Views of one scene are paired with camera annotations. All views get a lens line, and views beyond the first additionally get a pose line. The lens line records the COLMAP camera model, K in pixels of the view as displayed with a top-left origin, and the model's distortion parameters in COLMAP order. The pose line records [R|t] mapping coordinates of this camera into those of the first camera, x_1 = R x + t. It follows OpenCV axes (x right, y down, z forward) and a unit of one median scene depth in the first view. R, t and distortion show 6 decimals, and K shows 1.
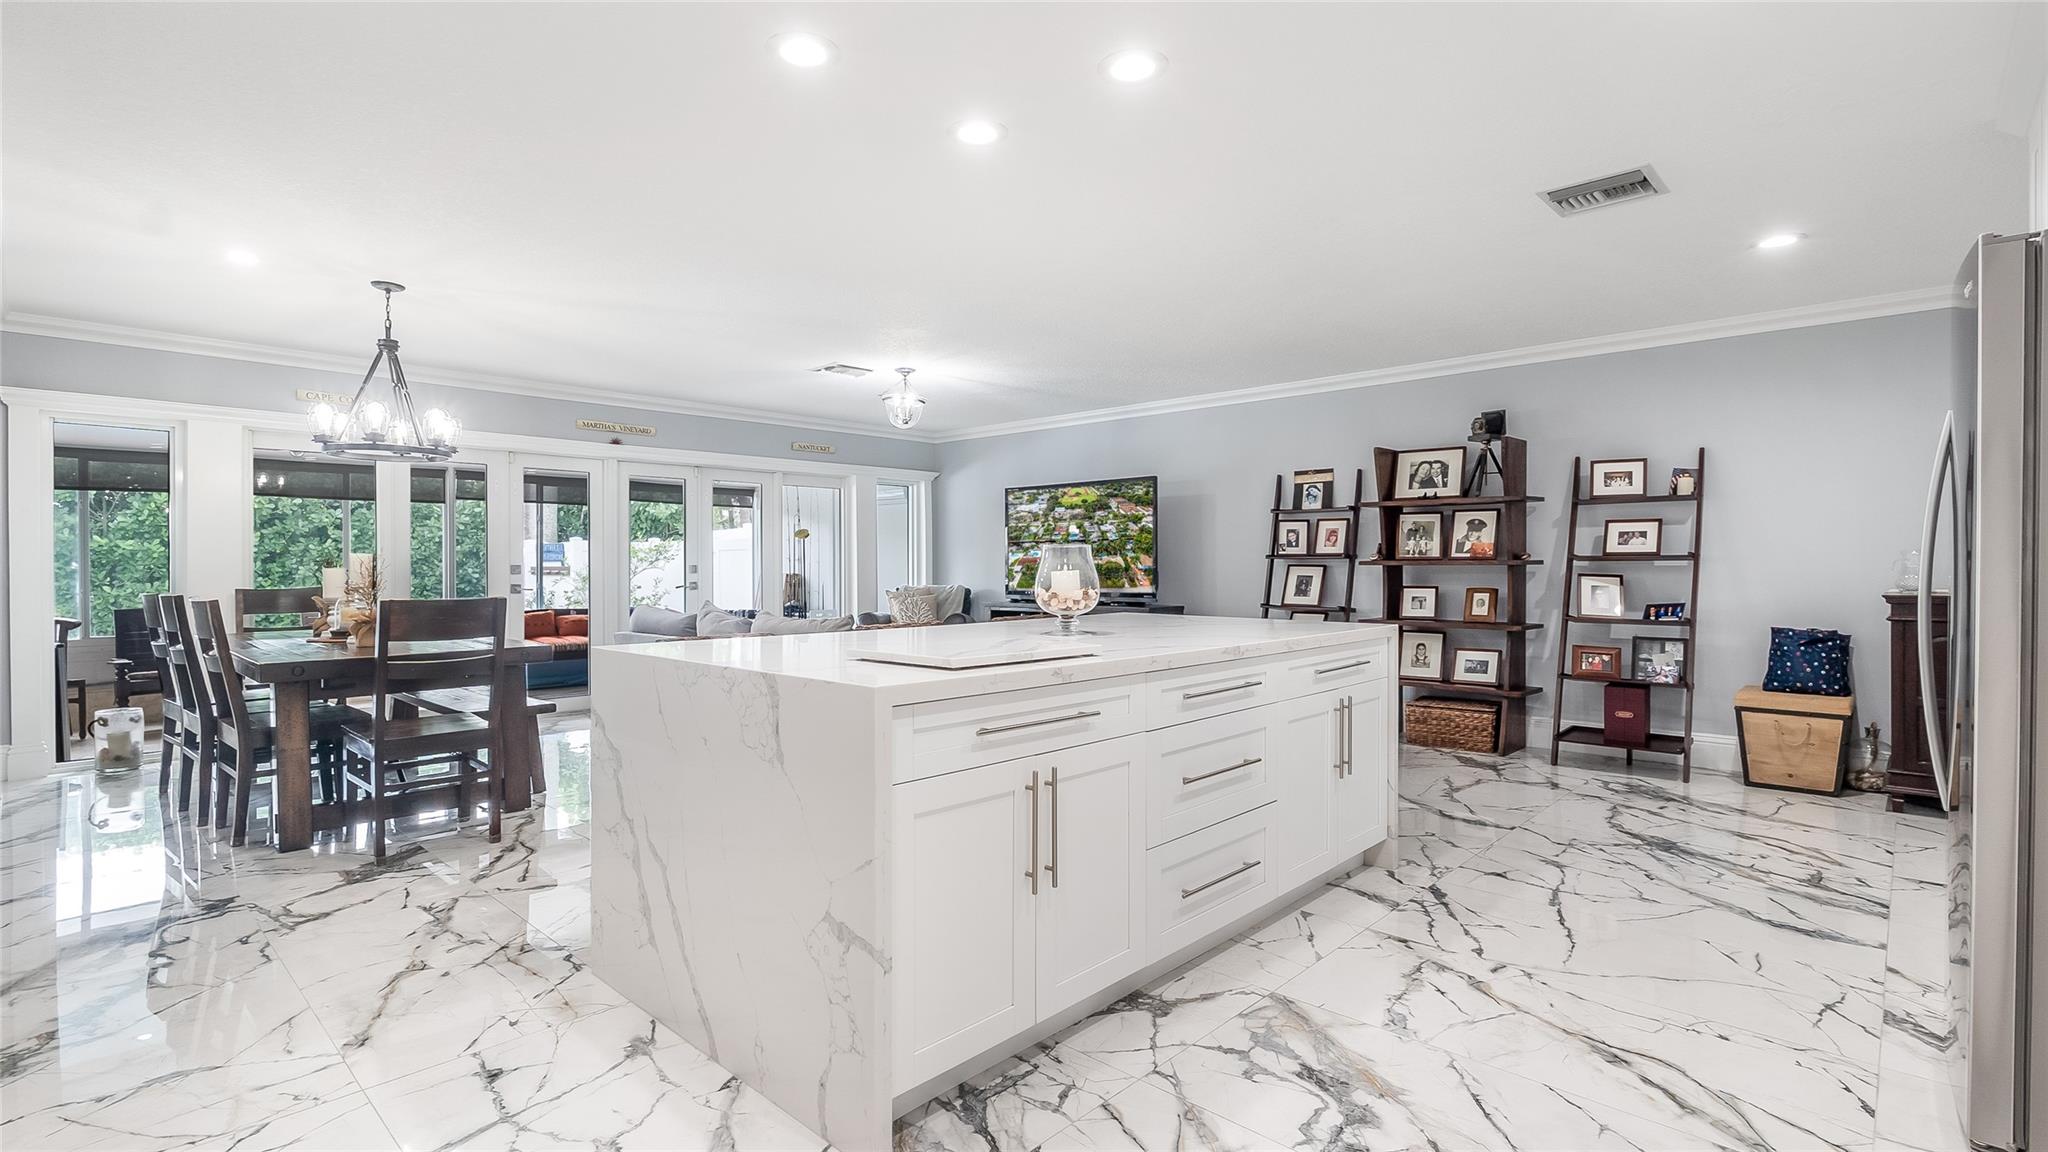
lens RADIAL K [[945.0, 0, 1020.0], [0, 945.0, 570.6], [0, 0, 1]] dist [-0.002939, -0.000194]
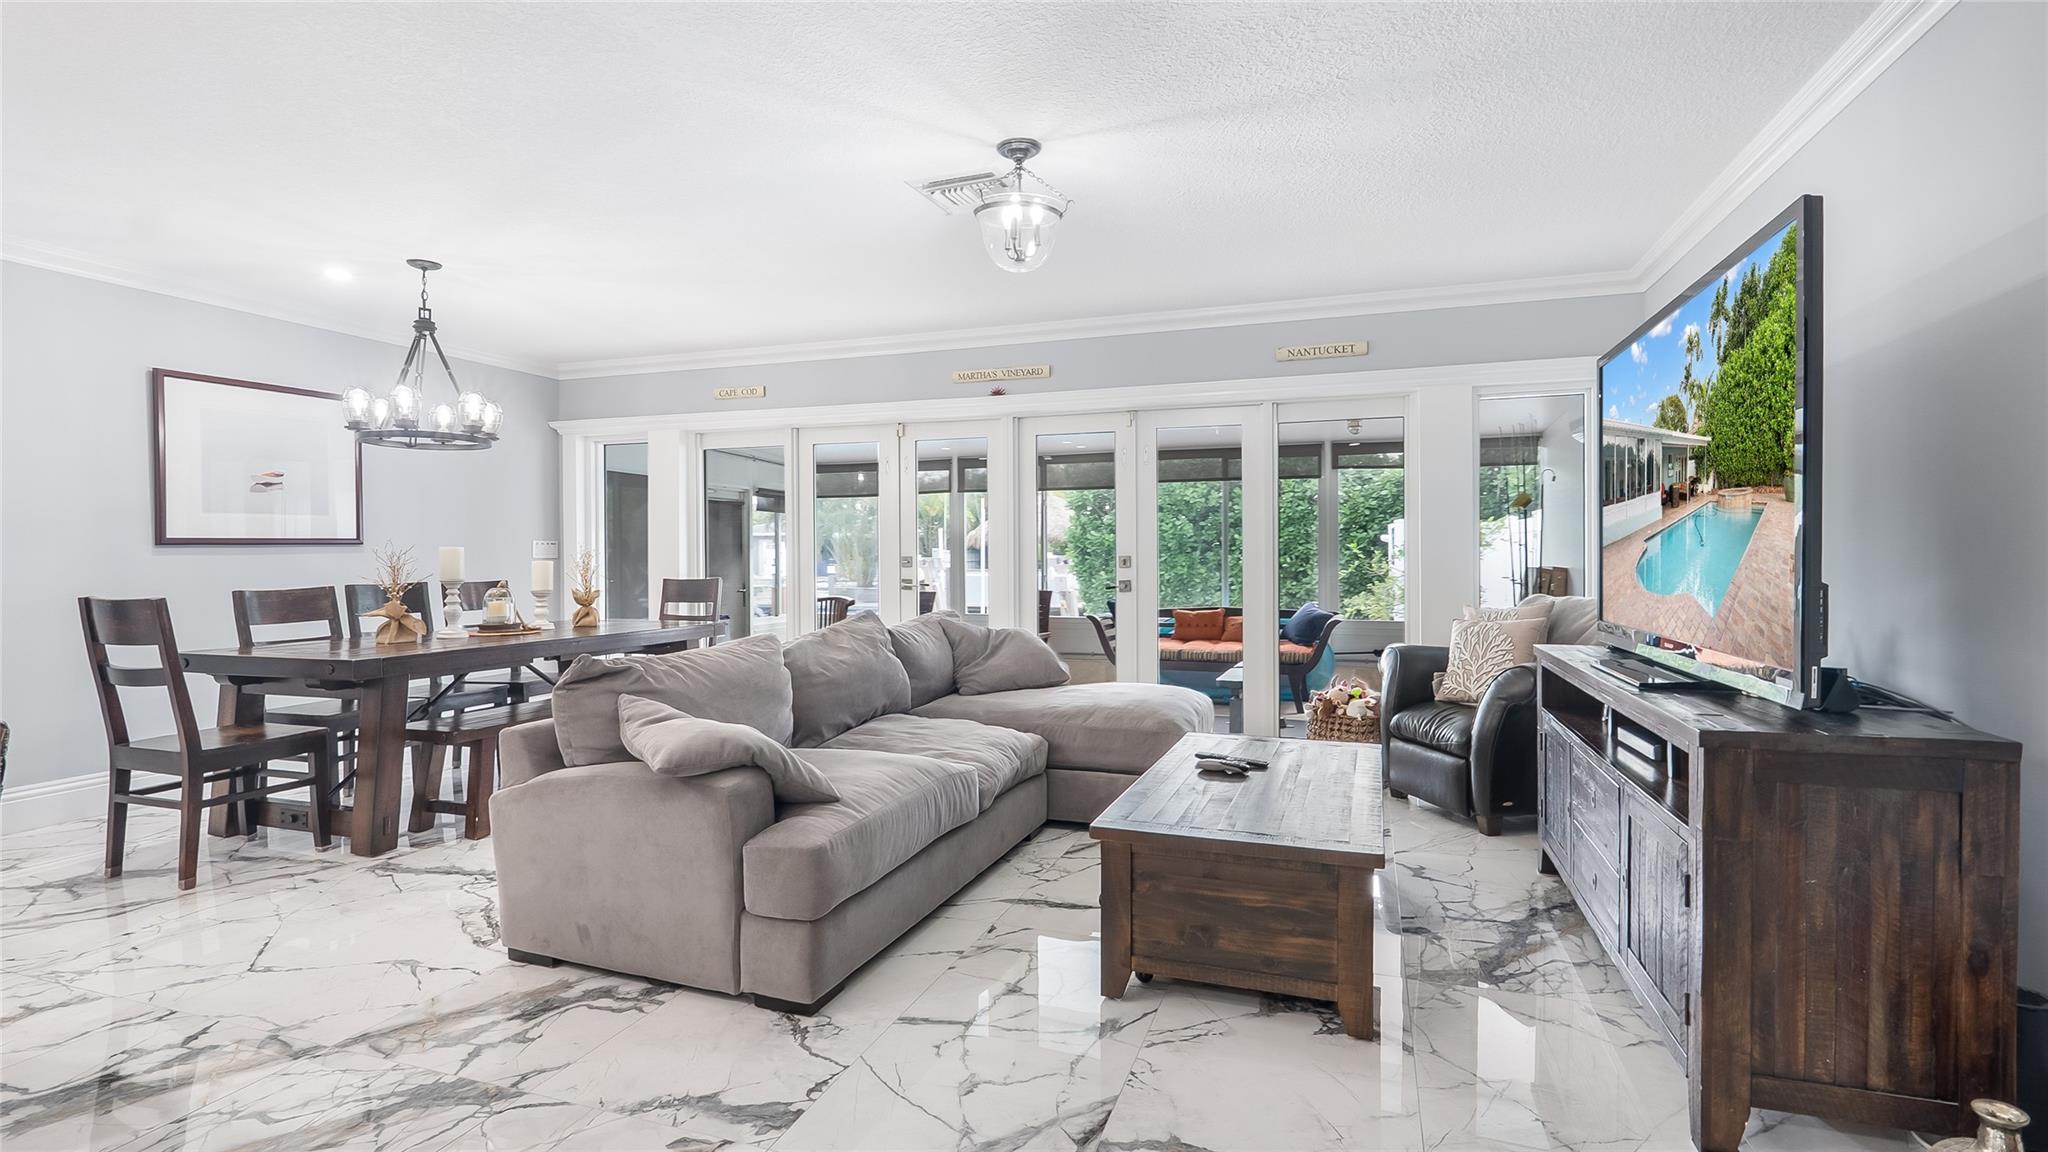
lens RADIAL K [[957.7, 0, 1027.2], [0, 957.7, 562.2], [0, 0, 1]] dist [-0.002382, 0.000336]
pose [[0.411948, 0.006631, -0.911183, 0.457536], [-0.001745, 0.999977, 0.006489, -0.009567], [0.911206, -0.001083, 0.411950, 1.152076]]
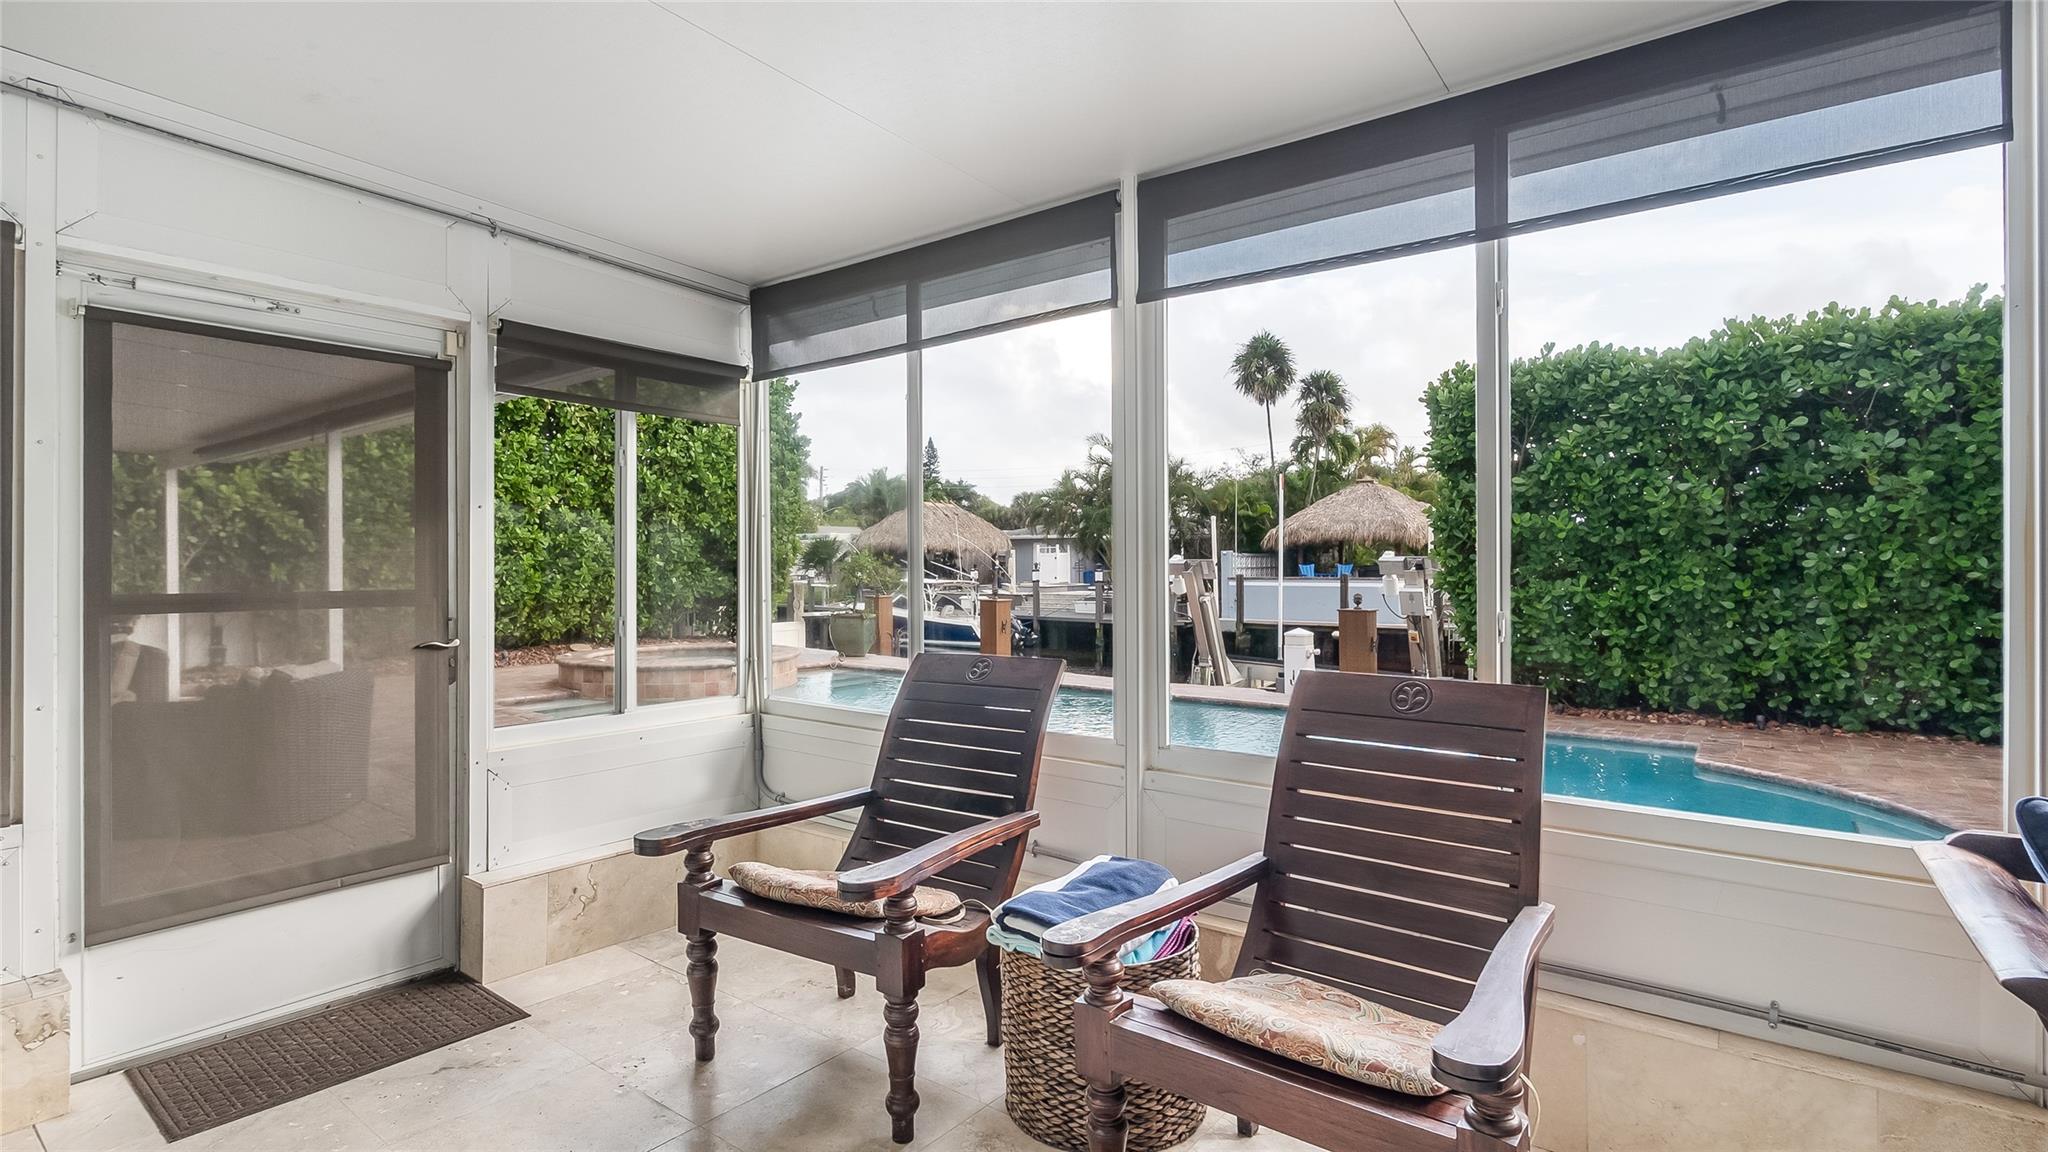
lens RADIAL K [[951.9, 0, 1024.1], [0, 951.9, 564.9], [0, 0, 1]] dist [-0.006709, 0.001094]
pose [[0.105920, 0.003525, -0.994368, -1.012106], [-0.004235, 0.999986, 0.003094, 0.009540], [0.994366, 0.003883, 0.105934, 1.771609]]
